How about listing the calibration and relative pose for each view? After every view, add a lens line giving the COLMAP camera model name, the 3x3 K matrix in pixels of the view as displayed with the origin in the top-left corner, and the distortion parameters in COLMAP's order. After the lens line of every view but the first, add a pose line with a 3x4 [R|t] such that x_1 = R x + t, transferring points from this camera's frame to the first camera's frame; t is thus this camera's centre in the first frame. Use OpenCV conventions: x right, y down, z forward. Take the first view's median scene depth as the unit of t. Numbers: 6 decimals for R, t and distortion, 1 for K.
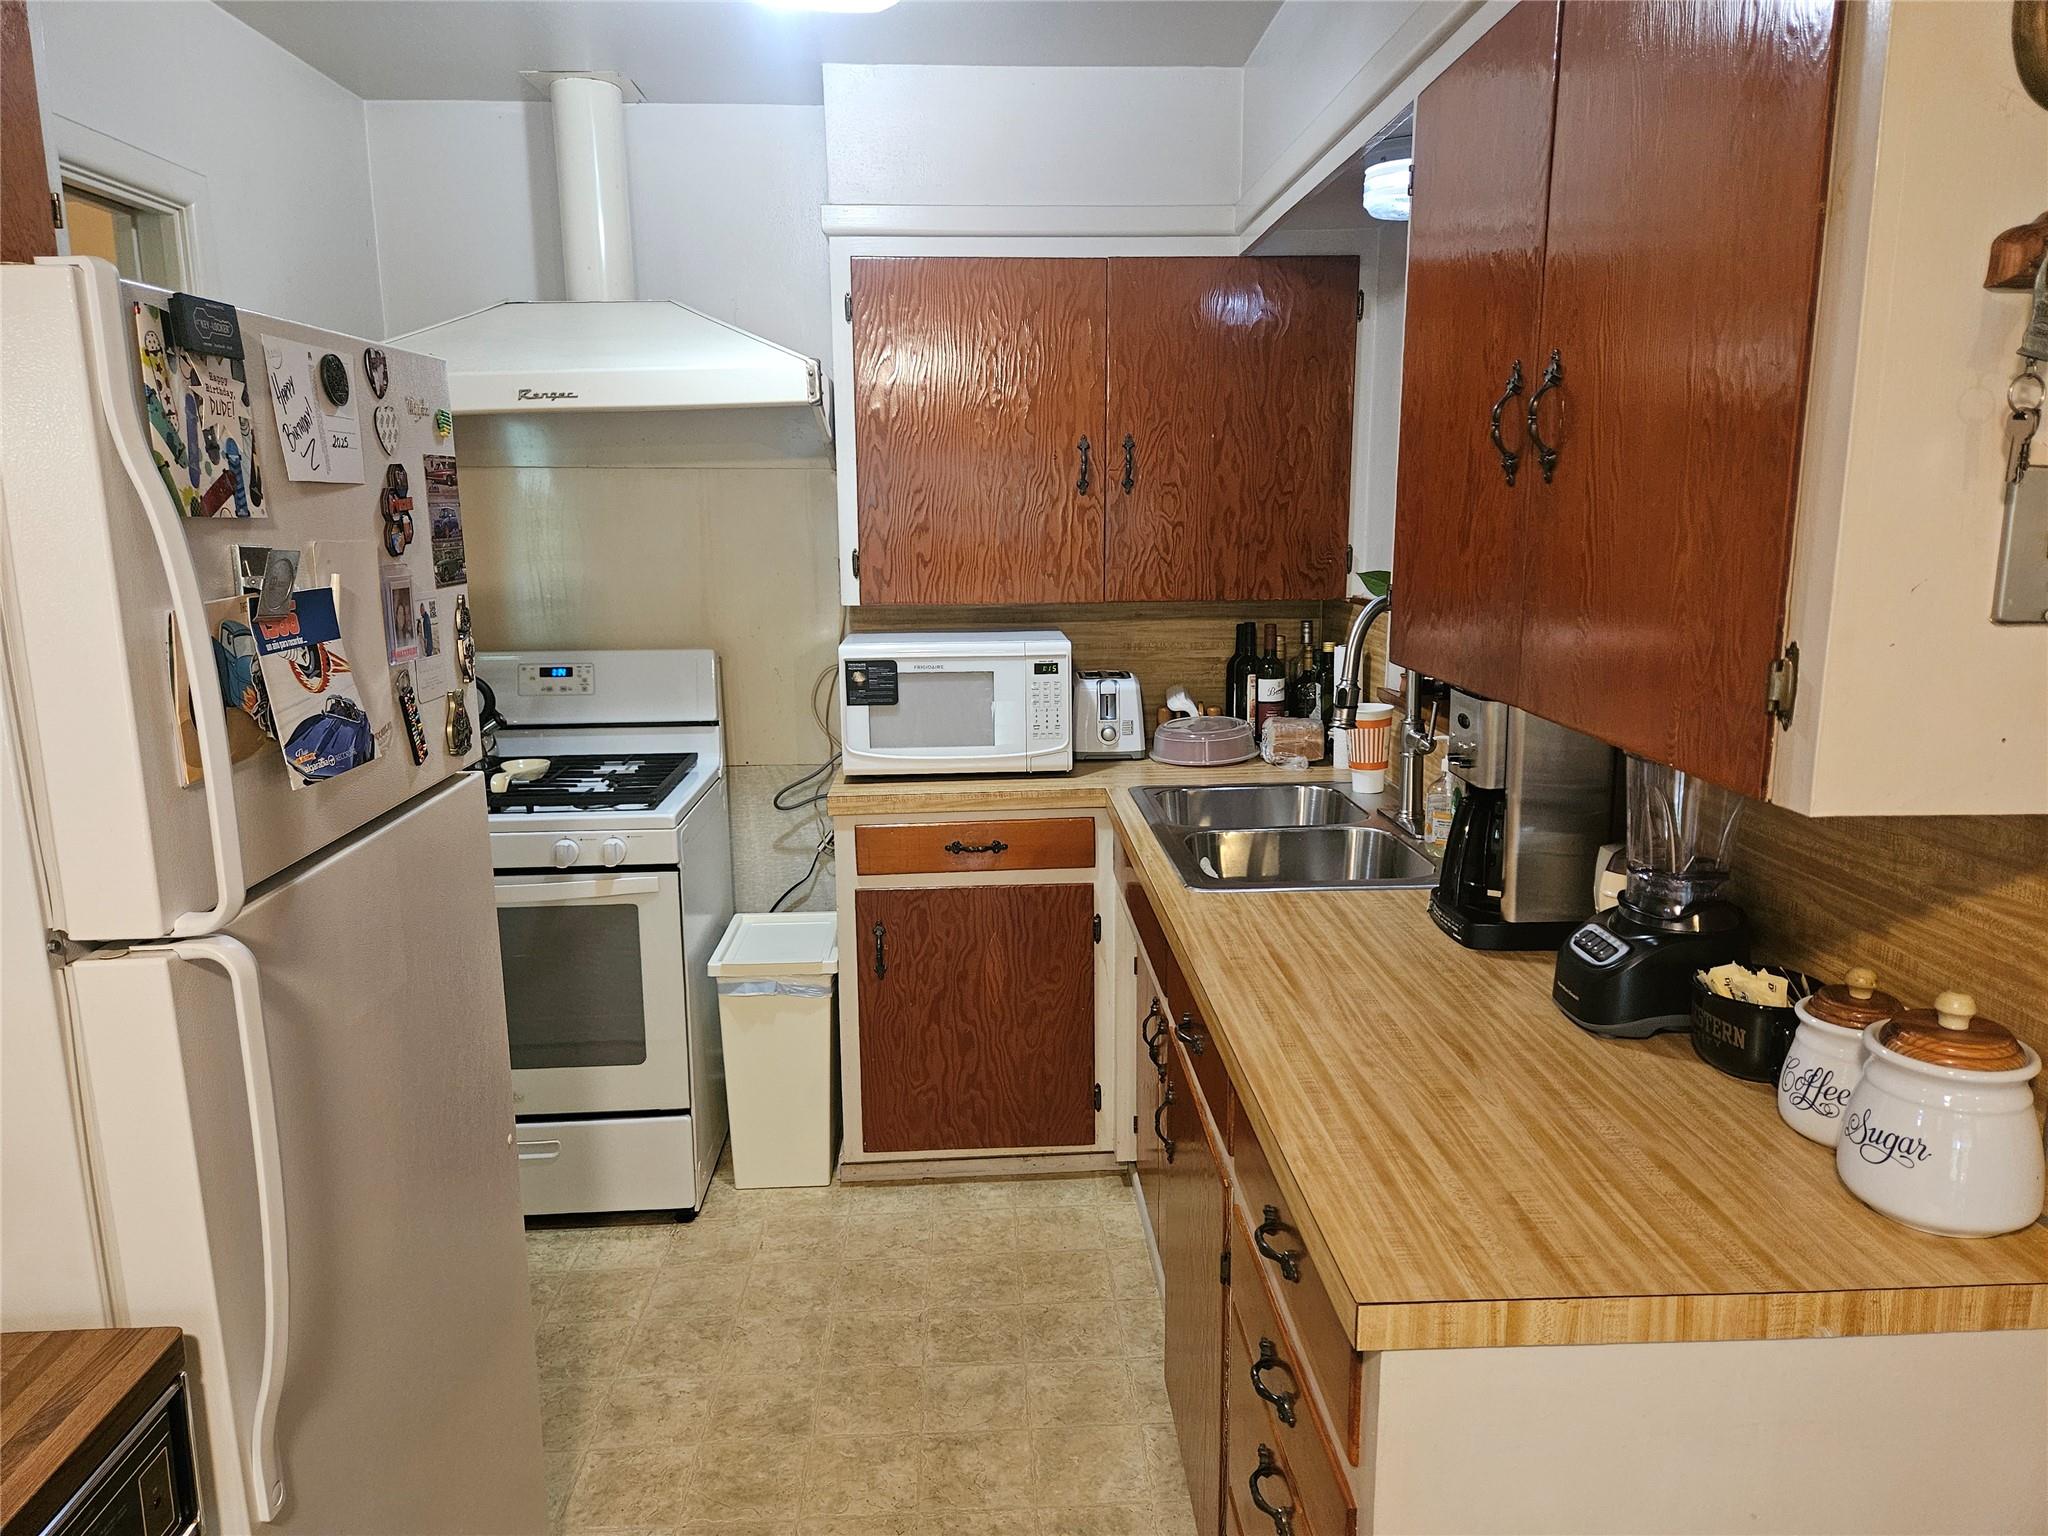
lens RADIAL K [[1365.6, 0, 1029.2], [0, 1365.6, 756.4], [0, 0, 1]] dist [0.057270, -0.044029]
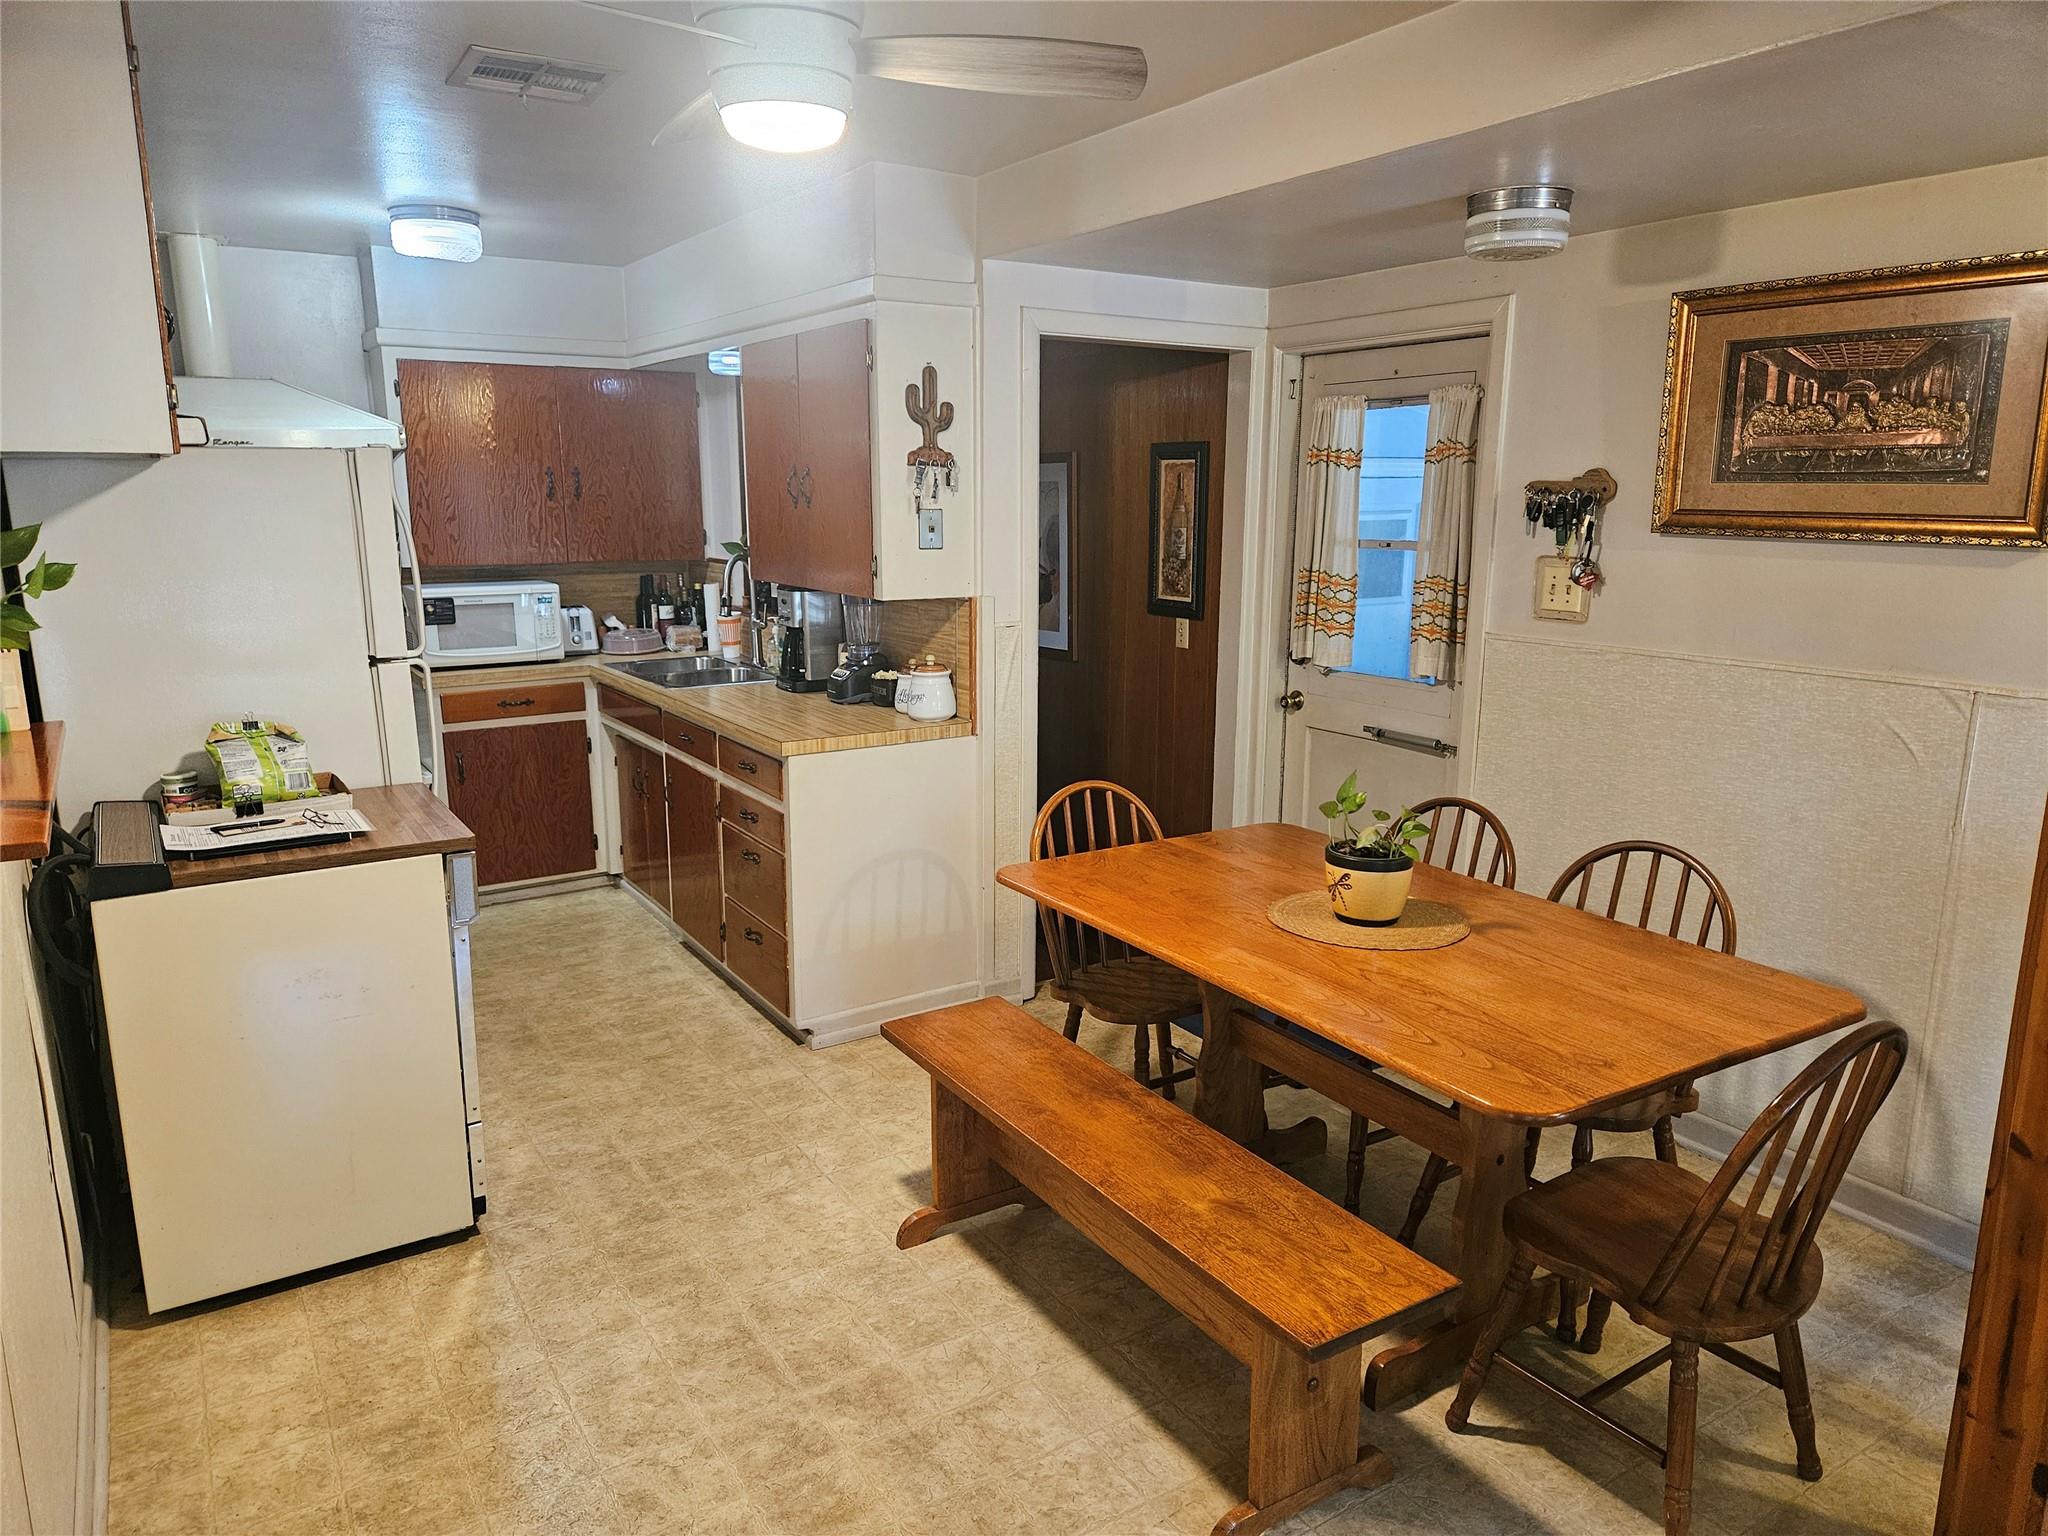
lens RADIAL K [[1365.6, 0, 1026.4], [0, 1365.6, 765.2], [0, 0, 1]] dist [0.057270, -0.044029]
pose [[0.867740, -0.092579, 0.488320, -0.335761], [0.084089, 0.995681, 0.039342, 0.130430], [-0.489853, 0.006923, 0.871778, -0.851222]]
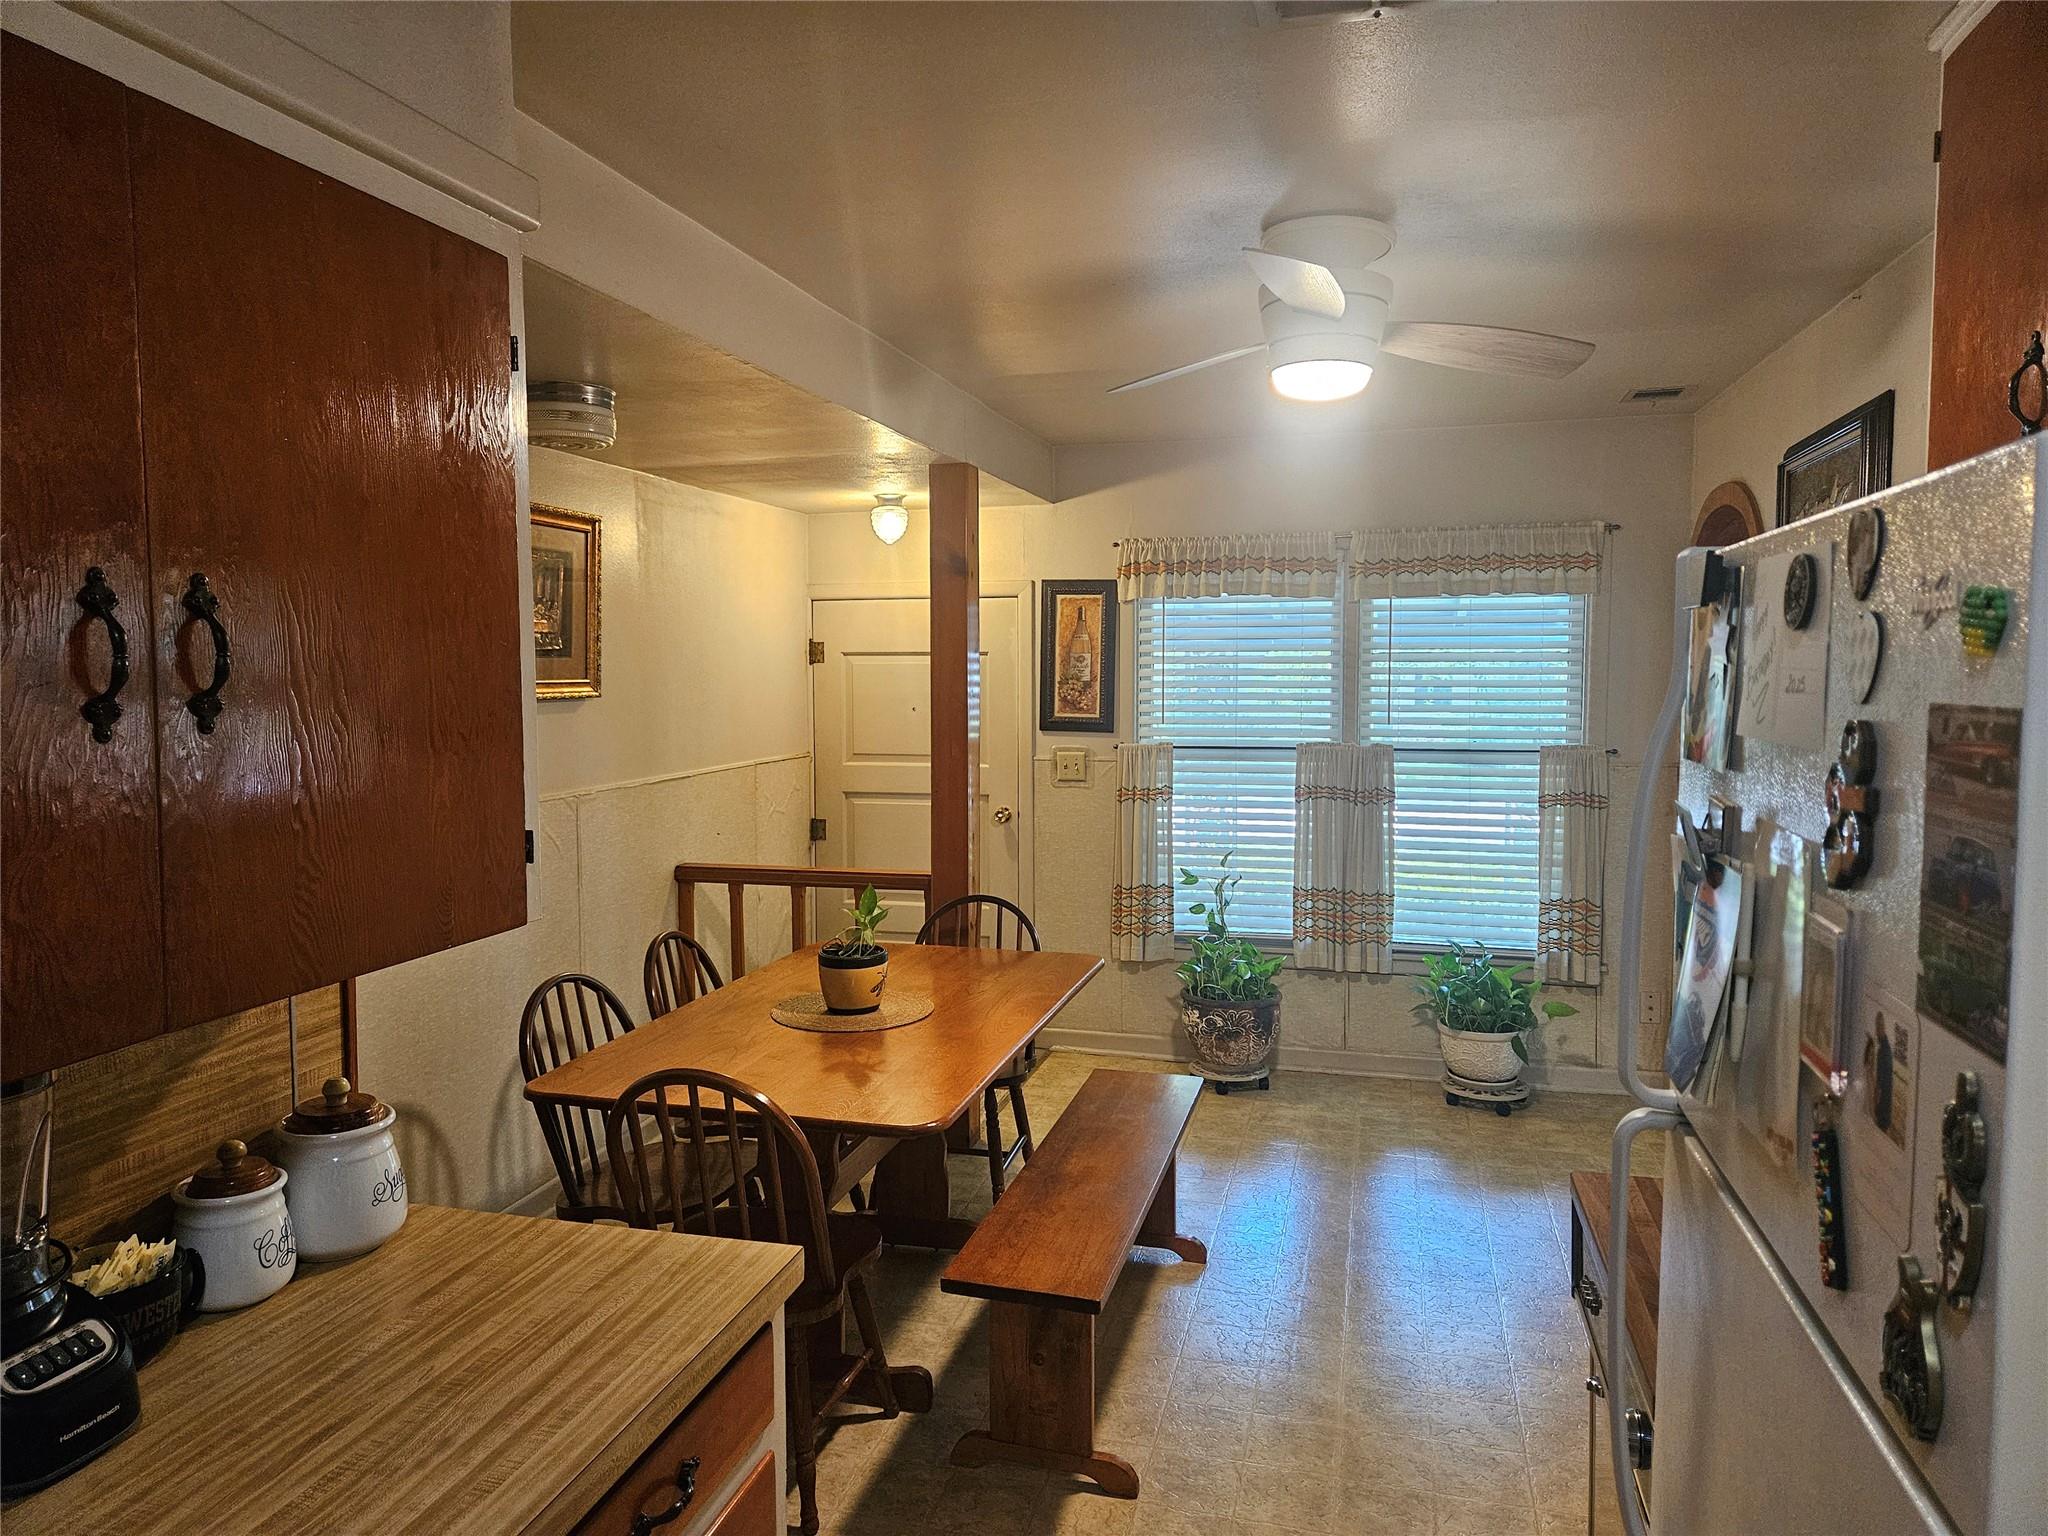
lens RADIAL K [[1365.6, 0, 1020.8], [0, 1365.6, 763.9], [0, 0, 1]] dist [0.057270, -0.044029]
pose [[-0.952907, -0.014987, 0.302892, -0.161782], [0.063882, 0.966448, 0.248793, -0.175475], [-0.296458, 0.256426, -0.919978, 0.800009]]
